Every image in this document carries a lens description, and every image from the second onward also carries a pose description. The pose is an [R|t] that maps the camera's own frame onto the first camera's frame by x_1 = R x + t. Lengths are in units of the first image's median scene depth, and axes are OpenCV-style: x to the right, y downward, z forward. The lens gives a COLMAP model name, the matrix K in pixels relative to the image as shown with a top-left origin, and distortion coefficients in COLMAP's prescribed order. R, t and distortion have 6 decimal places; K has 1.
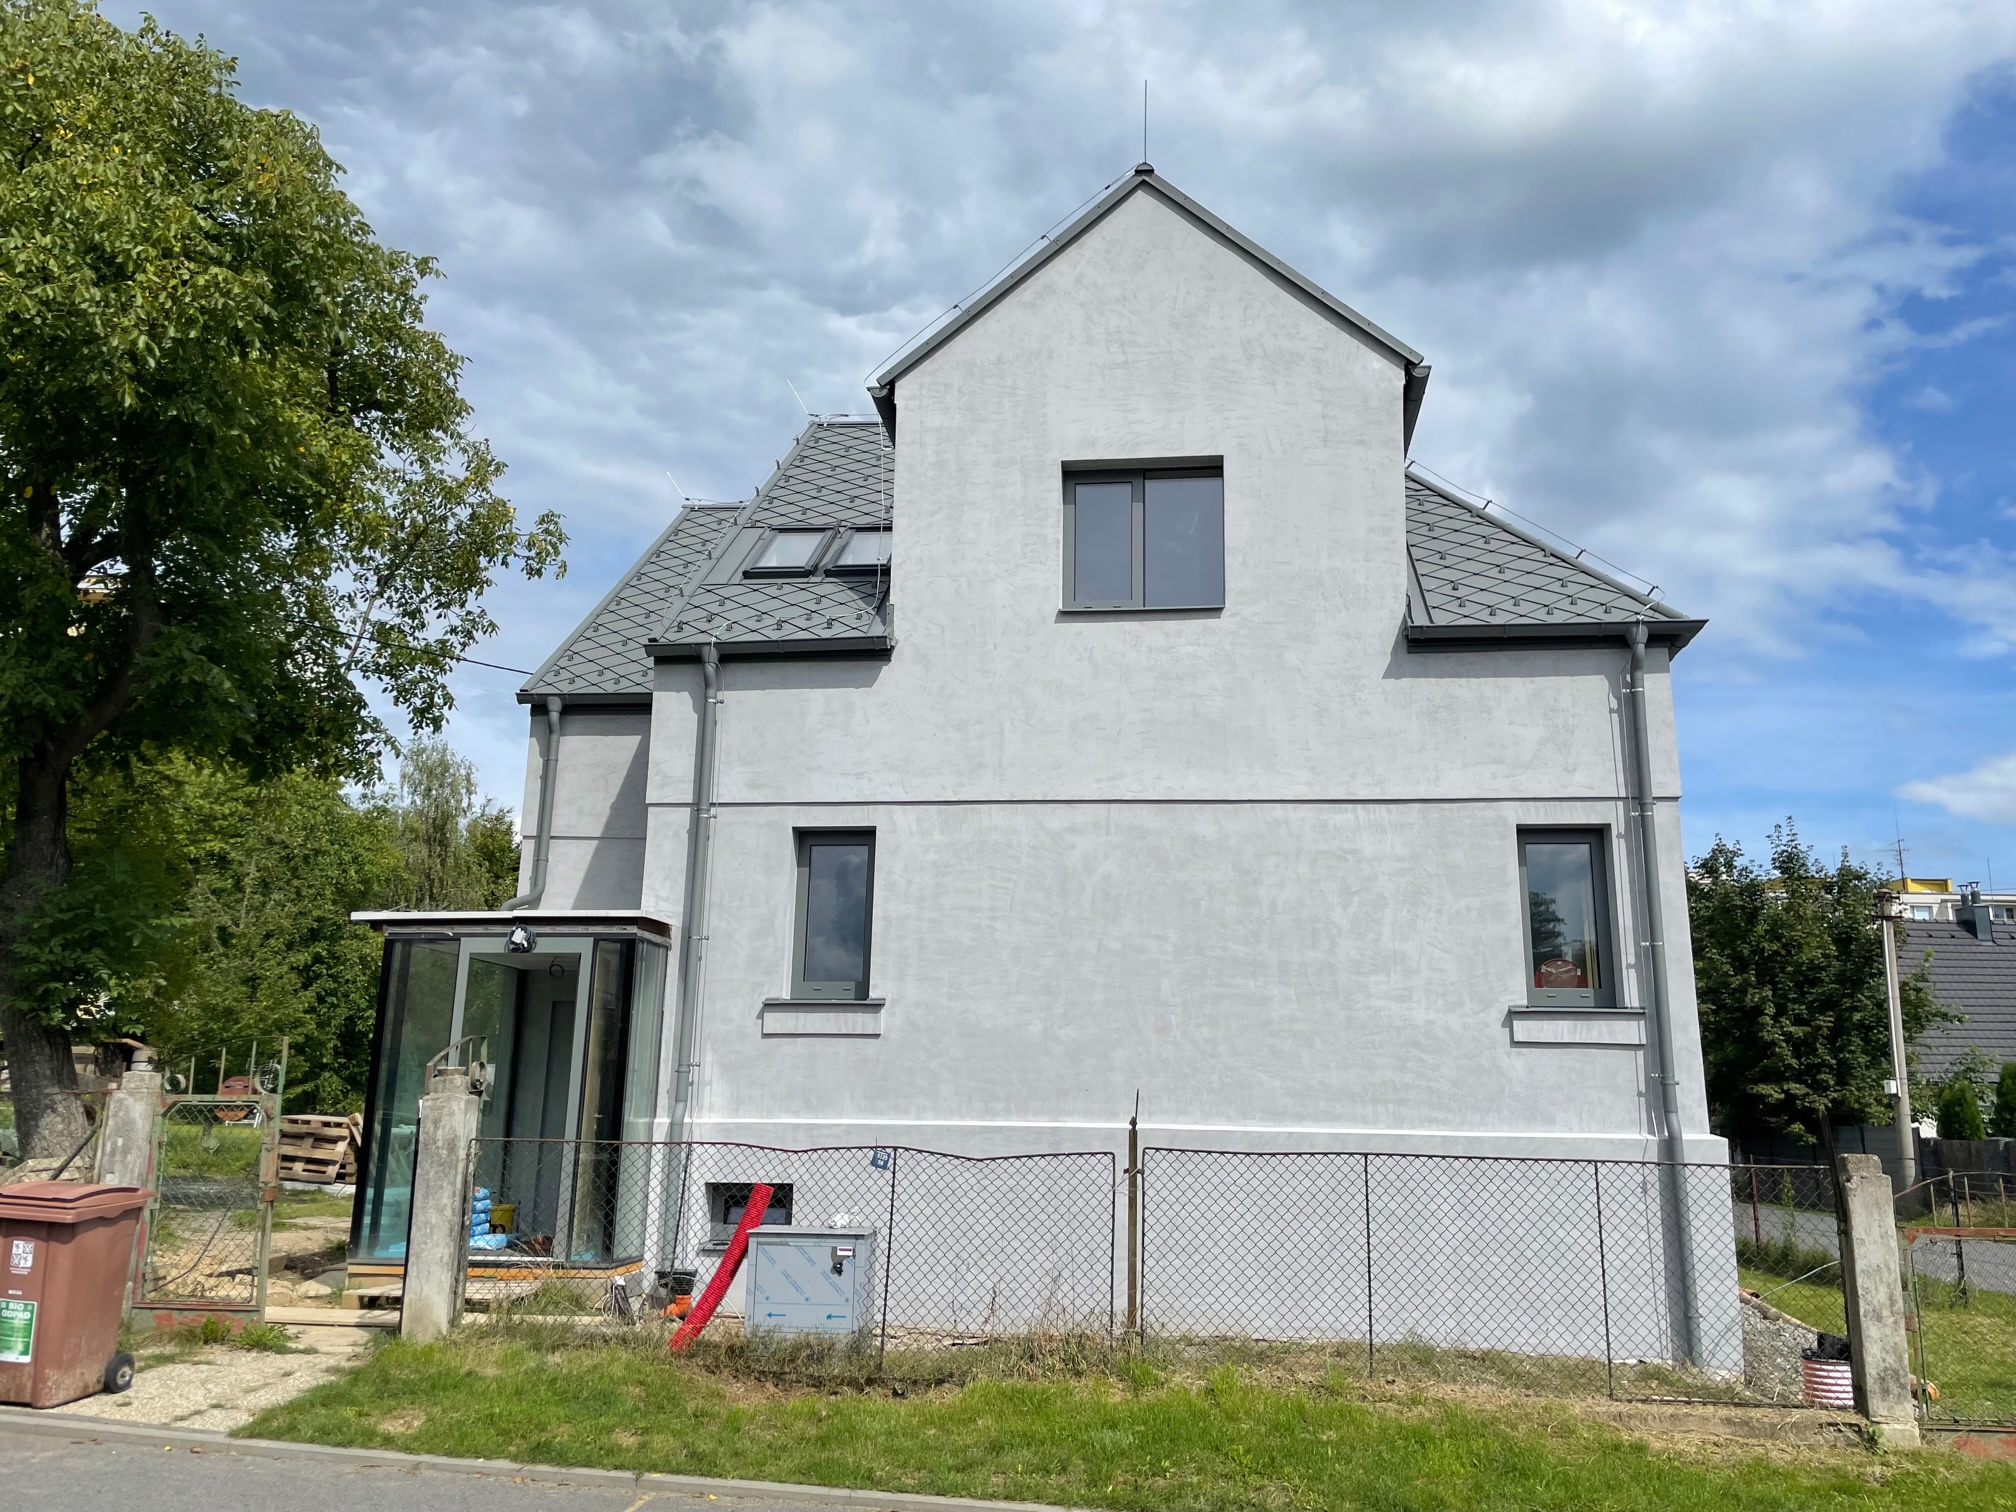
lens RADIAL K [[1548.4, 0, 983.0], [0, 1548.4, 744.5], [0, 0, 1]] dist [0.138816, -0.200293]
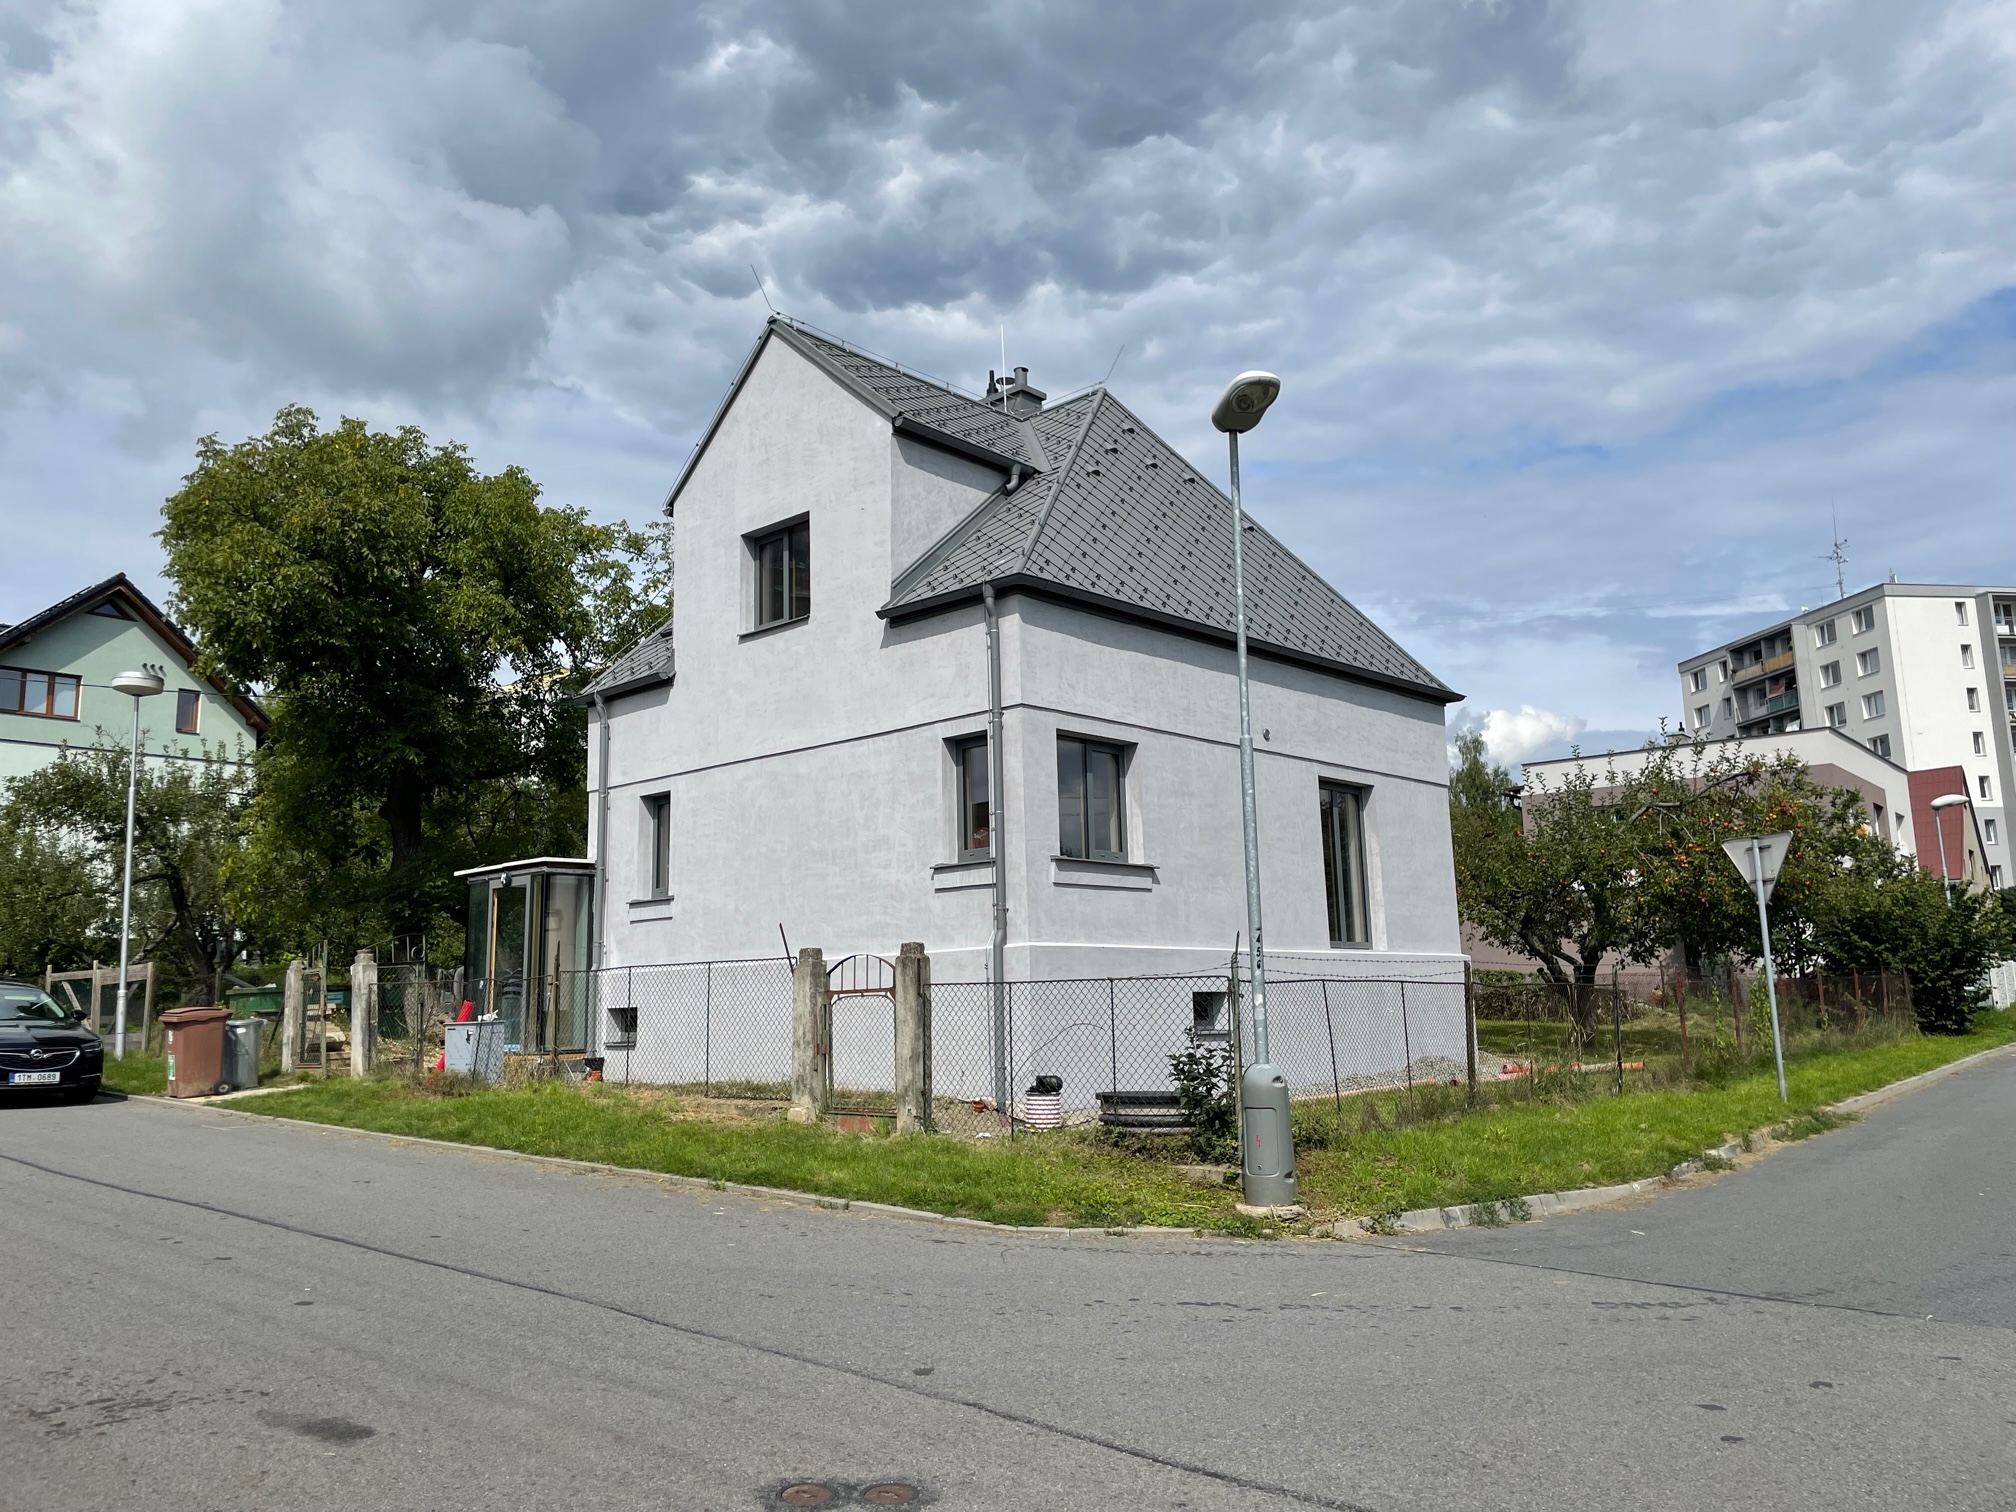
lens RADIAL K [[1548.4, 0, 983.0], [0, 1548.4, 744.5], [0, 0, 1]] dist [0.138816, -0.200293]
pose [[0.796957, -0.134947, -0.588769, 1.159767], [0.167240, 0.985916, 0.000402, 0.060248], [0.580423, -0.098786, 0.808301, -0.111402]]
